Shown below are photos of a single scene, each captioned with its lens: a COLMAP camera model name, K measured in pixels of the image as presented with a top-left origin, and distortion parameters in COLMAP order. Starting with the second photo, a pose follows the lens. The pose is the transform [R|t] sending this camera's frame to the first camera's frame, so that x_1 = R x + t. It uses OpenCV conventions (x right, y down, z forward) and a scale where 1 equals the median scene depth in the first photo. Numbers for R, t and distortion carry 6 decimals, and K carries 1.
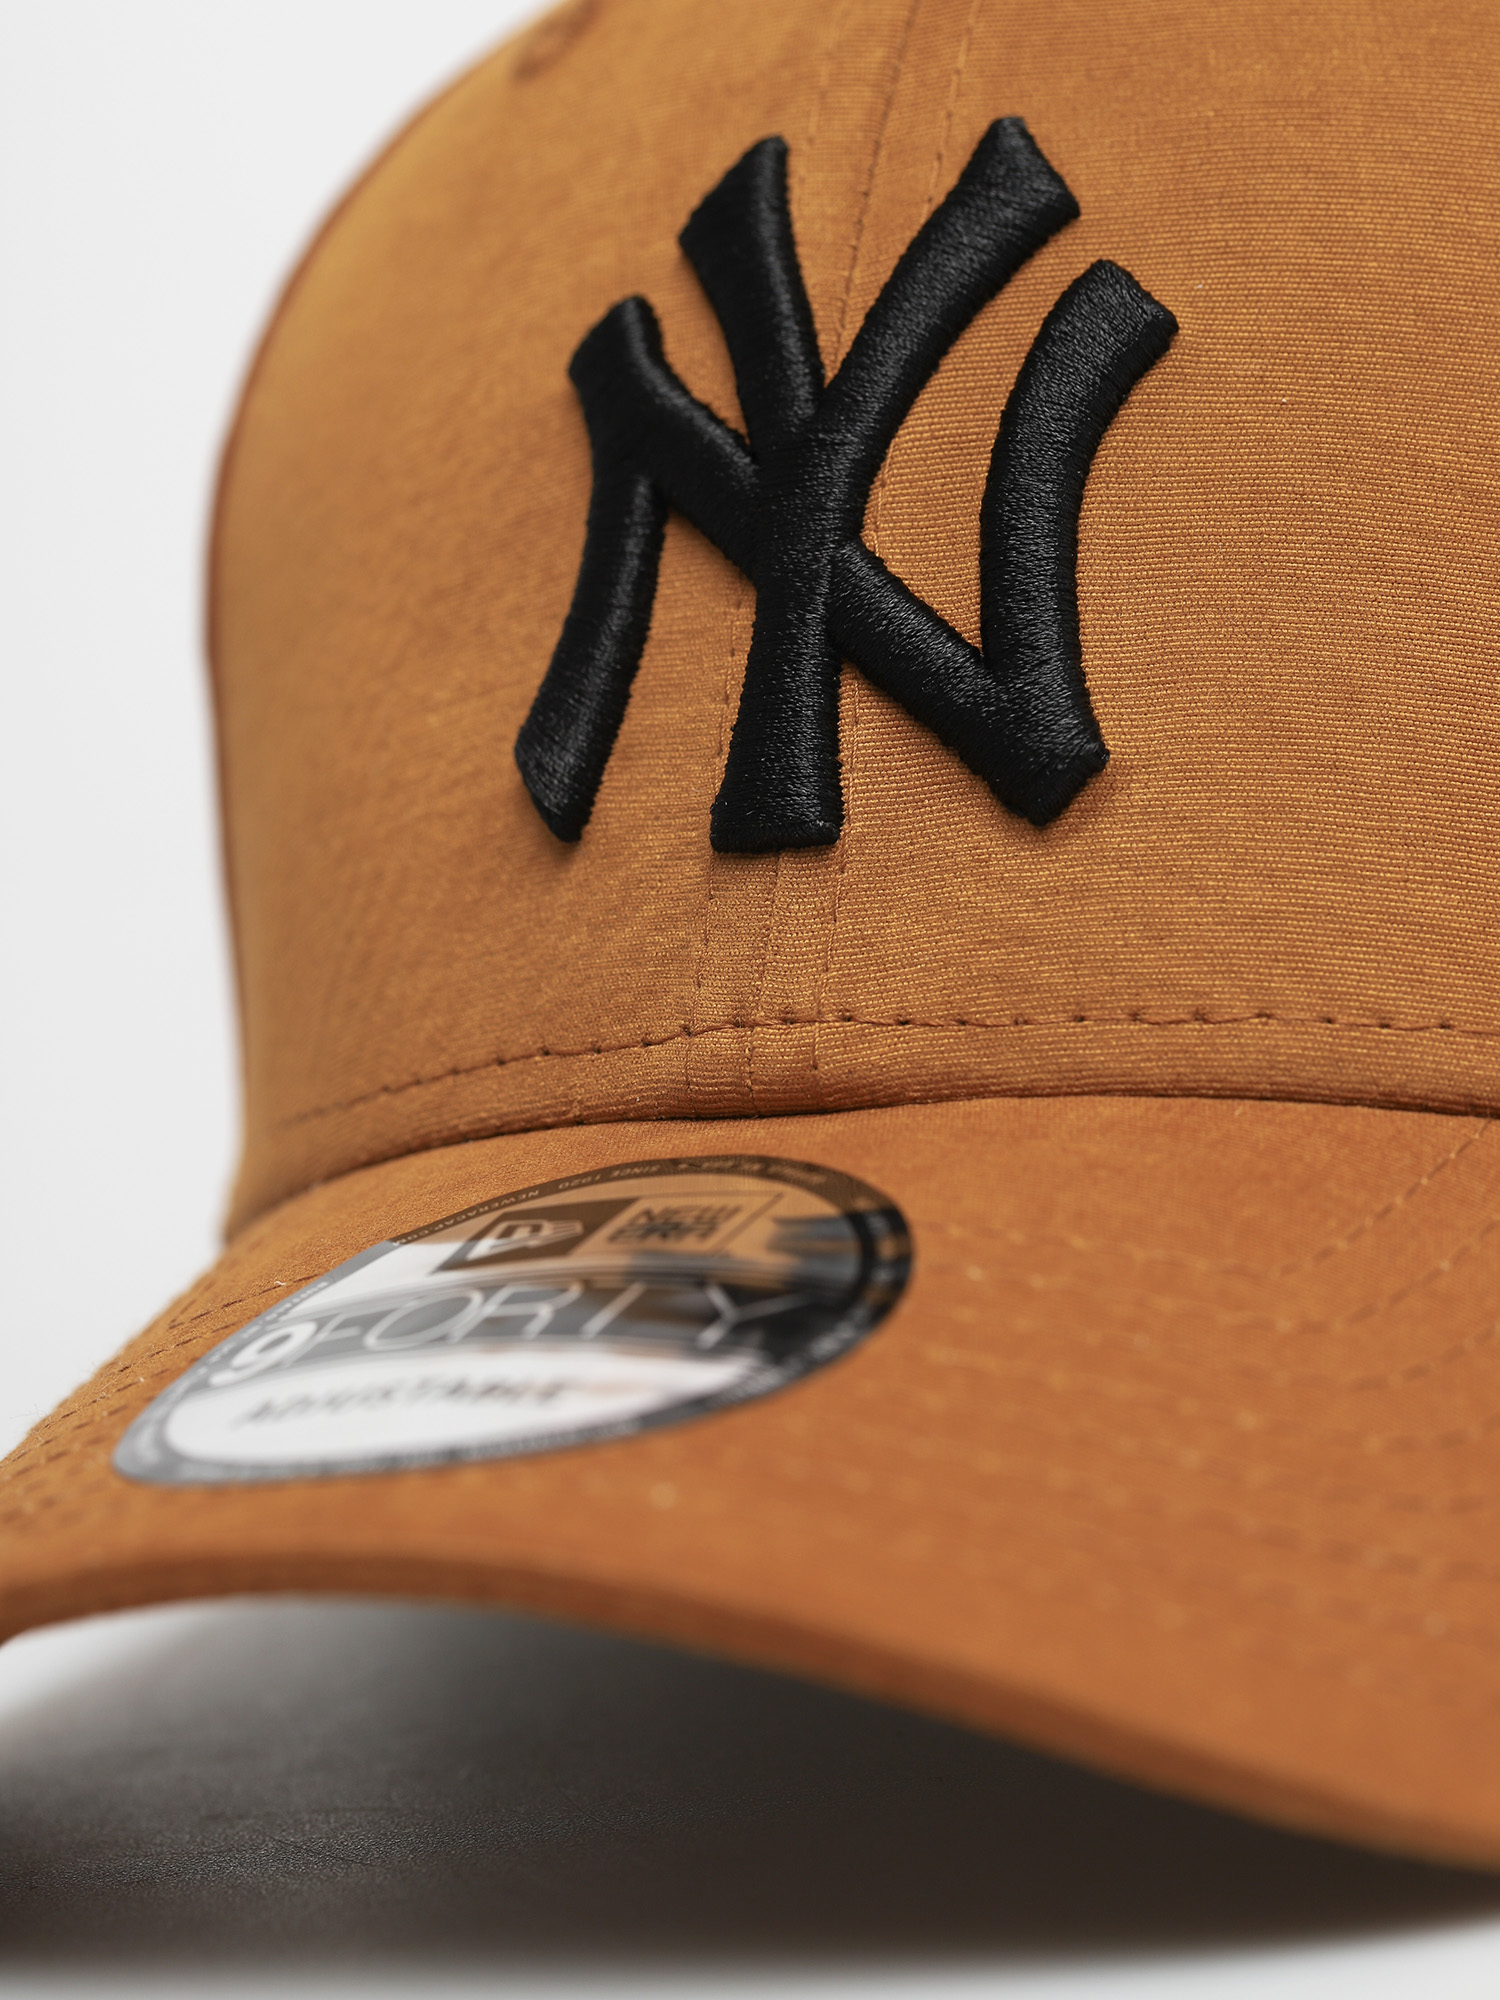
lens RADIAL K [[7804.5, 0, 750.2], [0, 7804.5, 999.8], [0, 0, 1]] dist [0.017213, 0.000000]
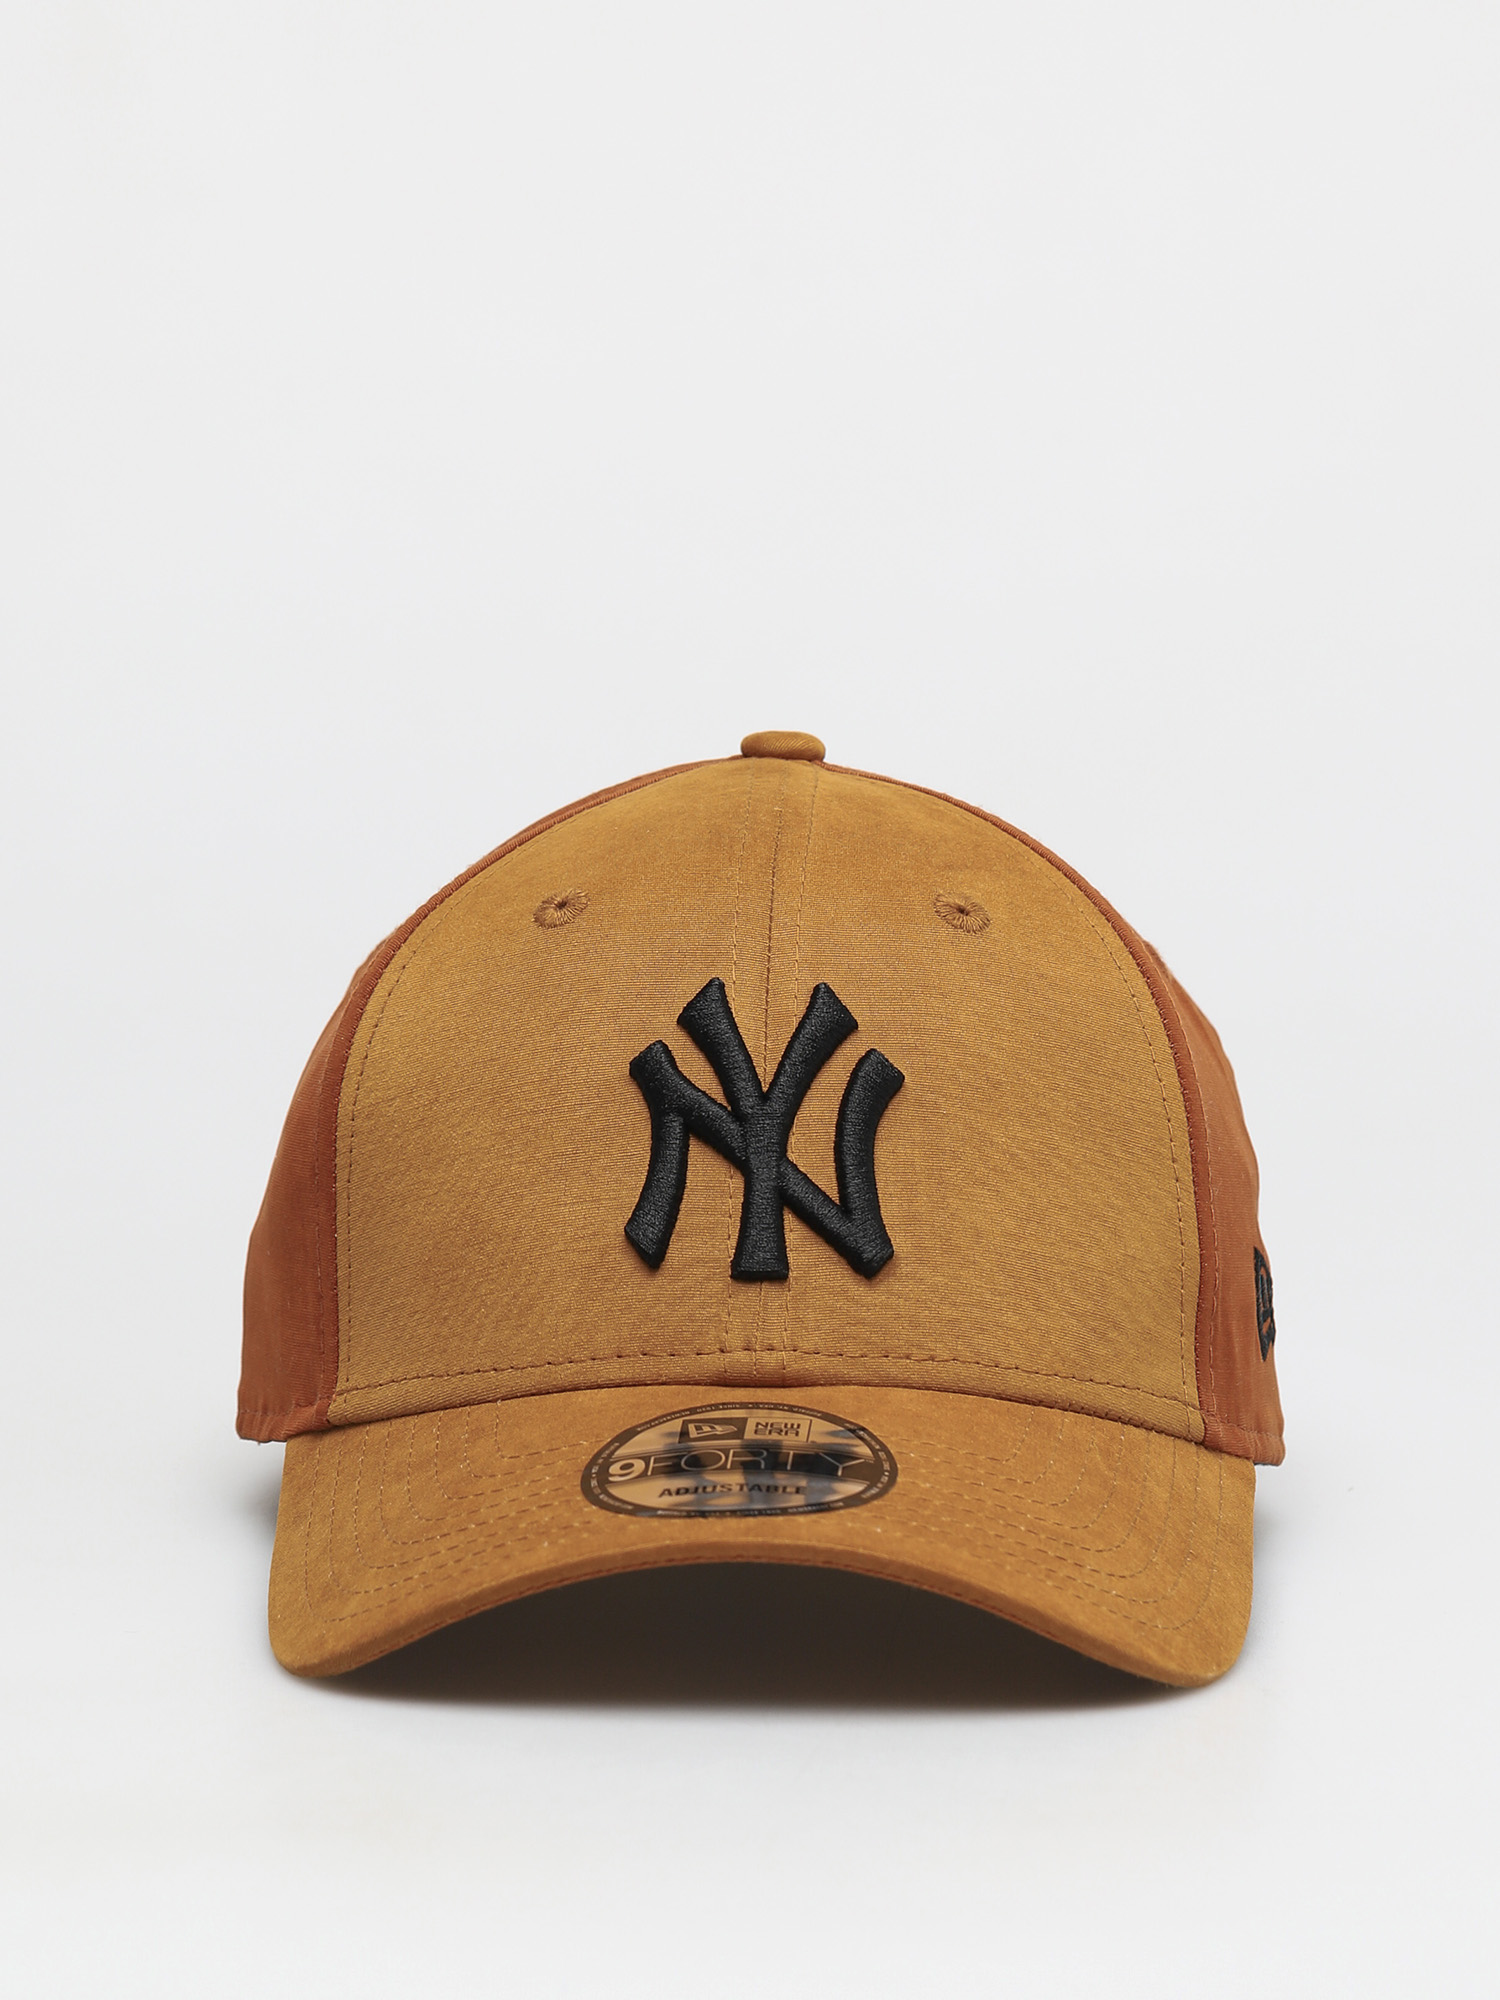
lens RADIAL K [[7804.5, 0, 749.9], [0, 7804.5, 1000.4], [0, 0, 1]] dist [0.017213, 0.000000]
pose [[0.921758, 0.079386, 0.379552, -0.949176], [-0.068070, 0.996746, -0.043167, -0.000403], [-0.381744, 0.013953, 0.924163, -1.297772]]
